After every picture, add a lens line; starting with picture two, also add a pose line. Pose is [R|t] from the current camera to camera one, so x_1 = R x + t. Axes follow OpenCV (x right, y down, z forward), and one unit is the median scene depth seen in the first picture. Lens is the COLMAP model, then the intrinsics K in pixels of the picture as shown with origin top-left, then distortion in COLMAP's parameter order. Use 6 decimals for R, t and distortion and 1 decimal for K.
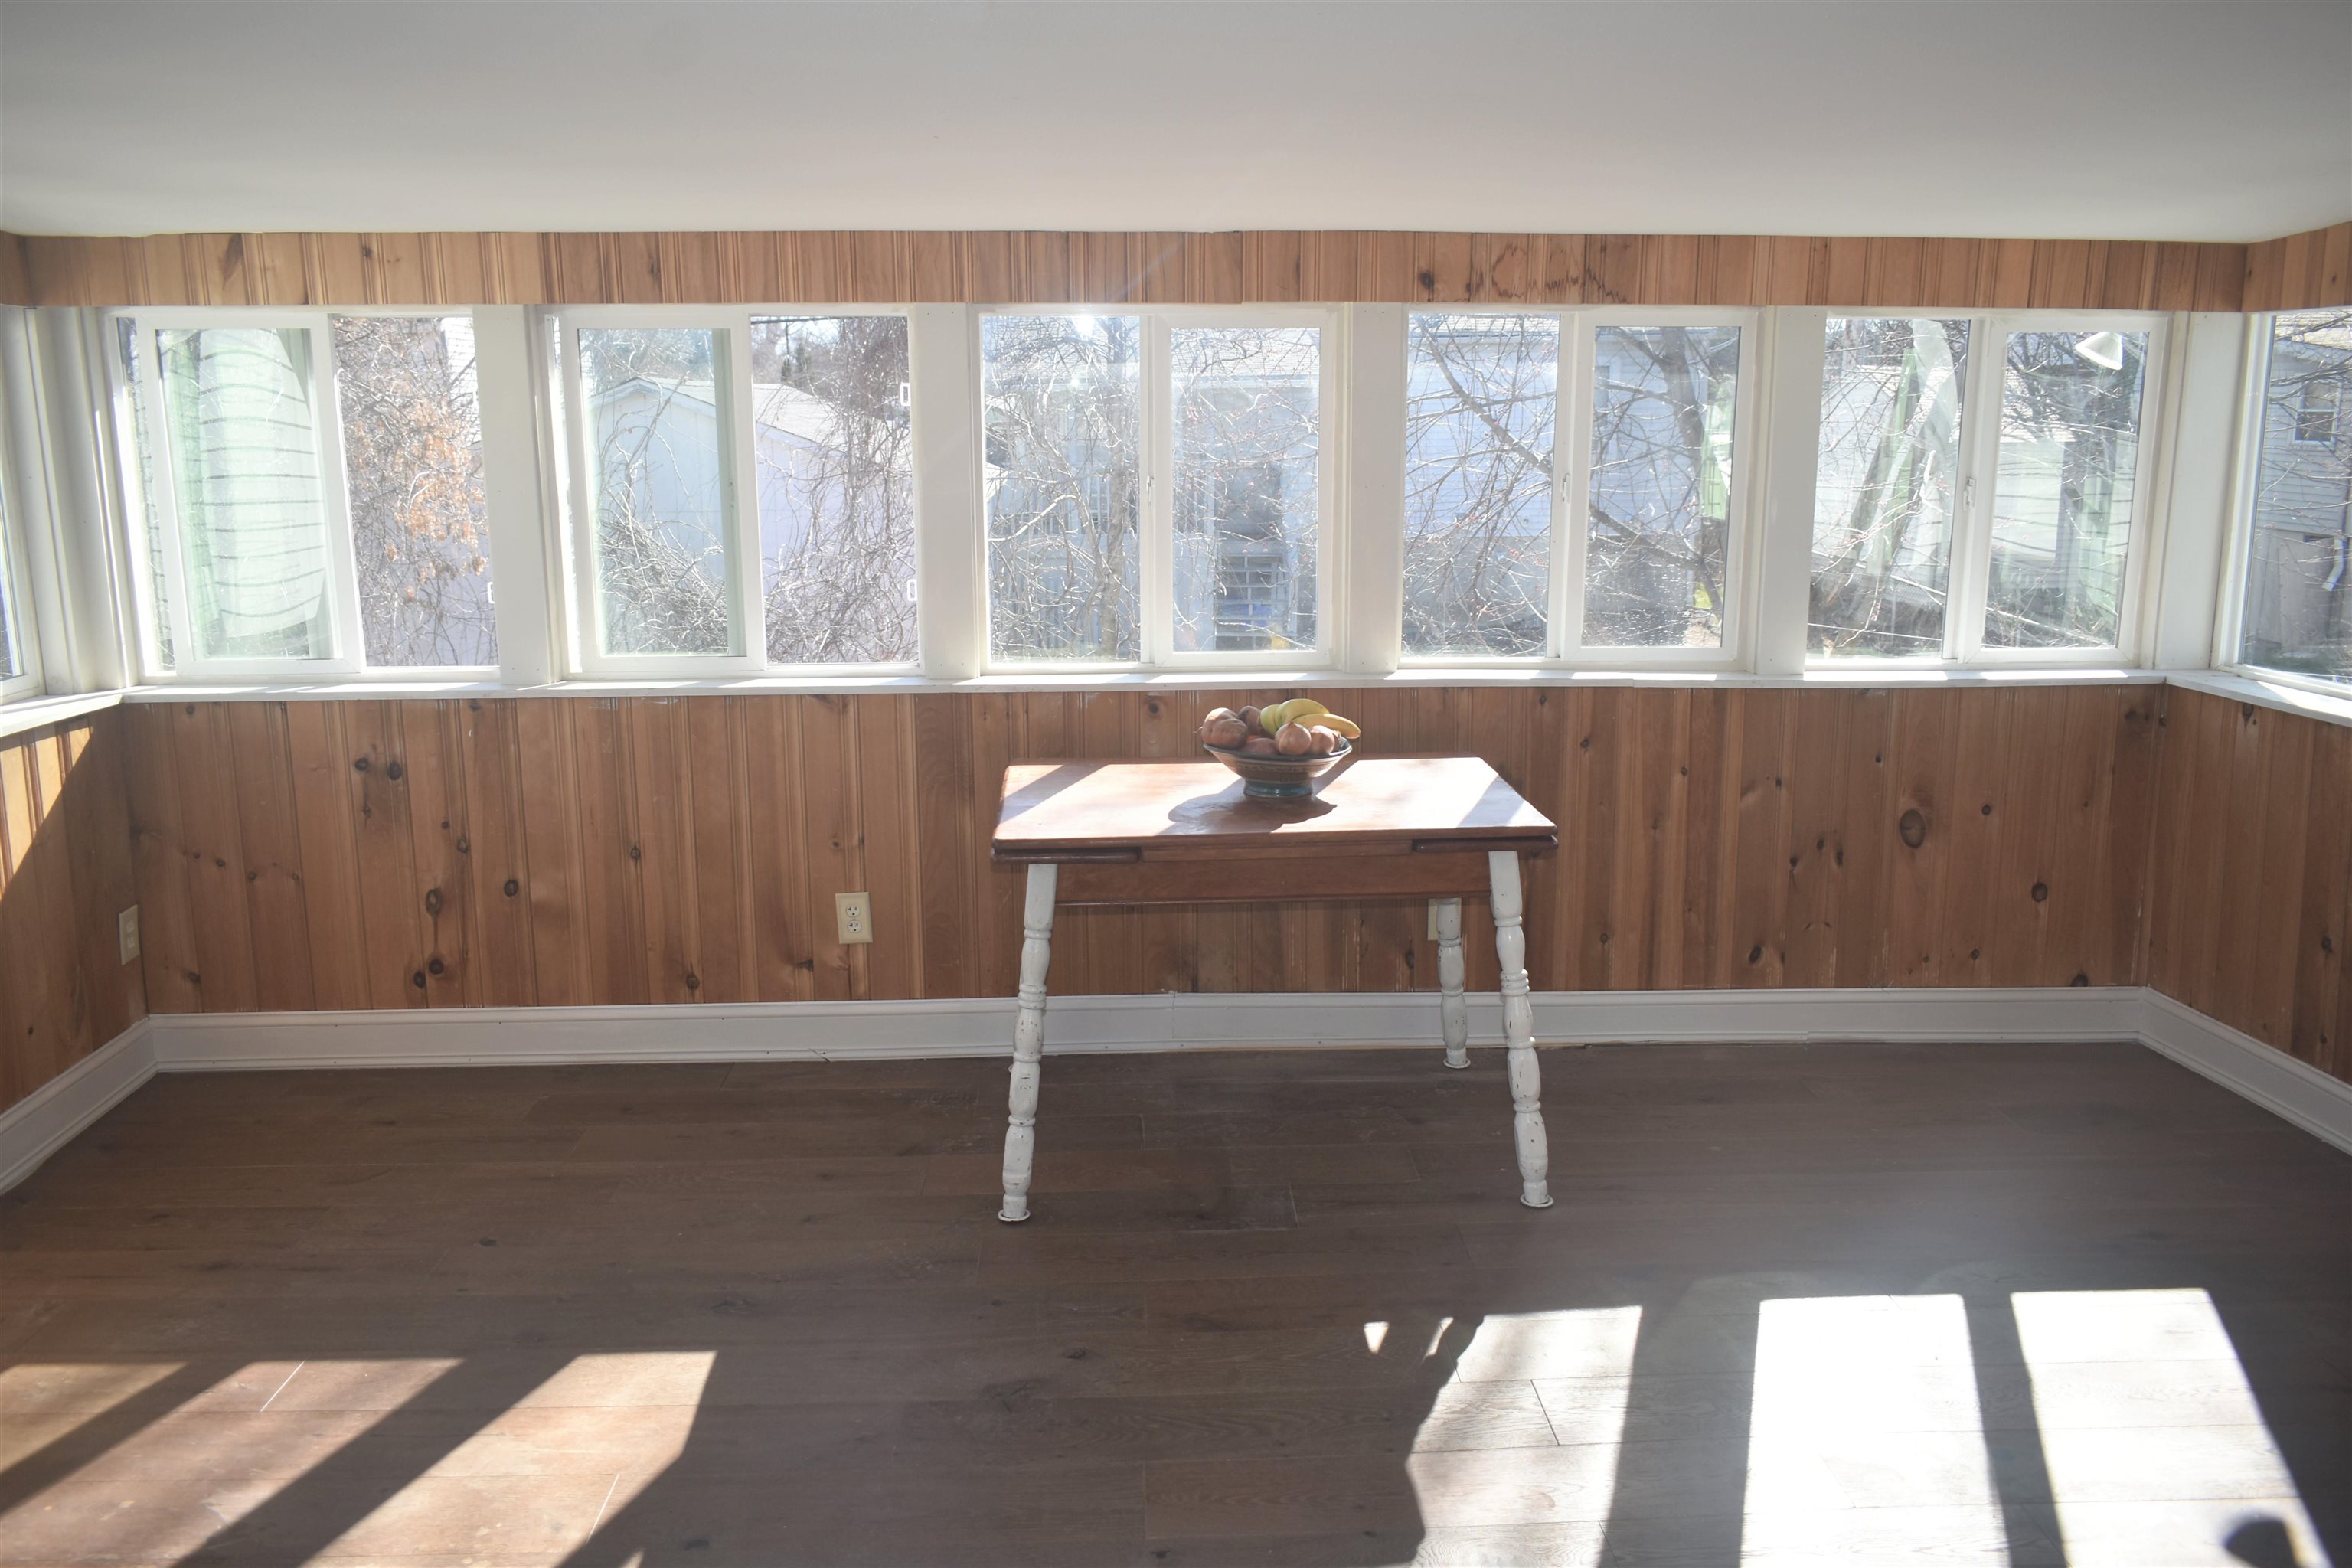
lens RADIAL K [[1736.3, 0, 1176.0], [0, 1736.3, 784.0], [0, 0, 1]] dist [-0.000483, -0.000492]
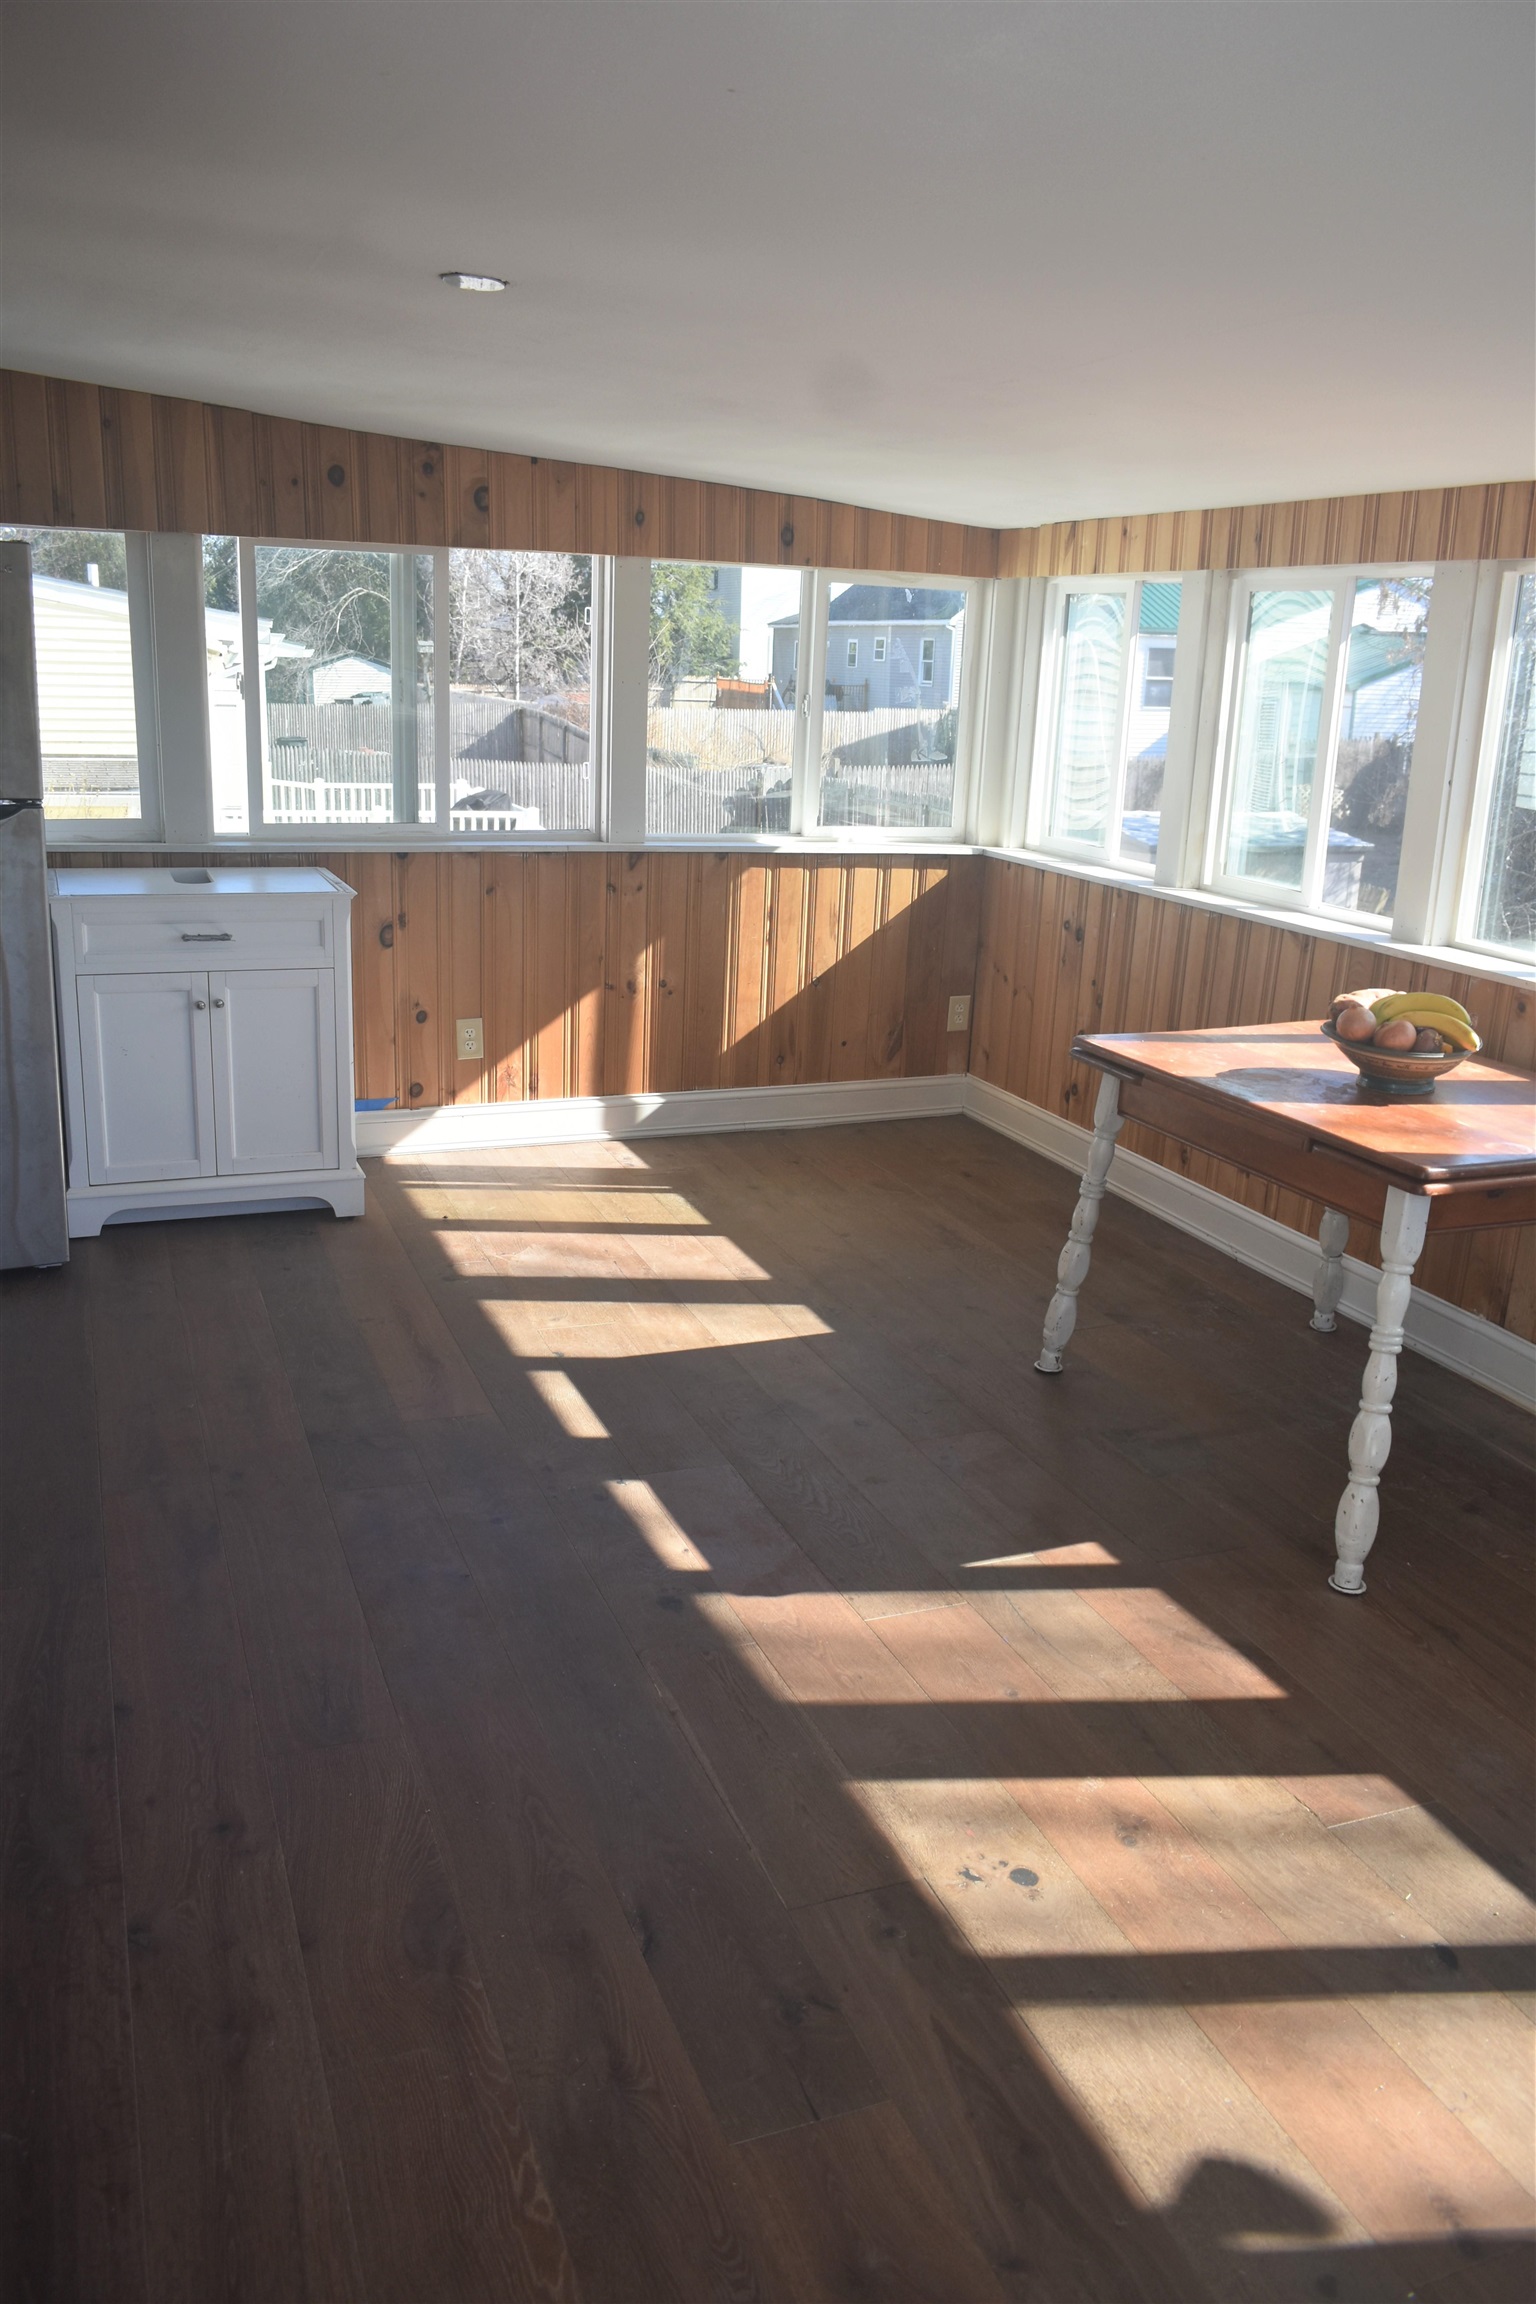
lens RADIAL K [[1846.9, 0, 768.0], [0, 1846.9, 1152.0], [0, 0, 1]] dist [0.005325, 0.001982]
pose [[0.319348, 0.269985, -0.908364, 0.812805], [-0.217614, 0.953833, 0.206995, -0.091448], [0.922313, 0.131570, 0.363357, 0.310909]]
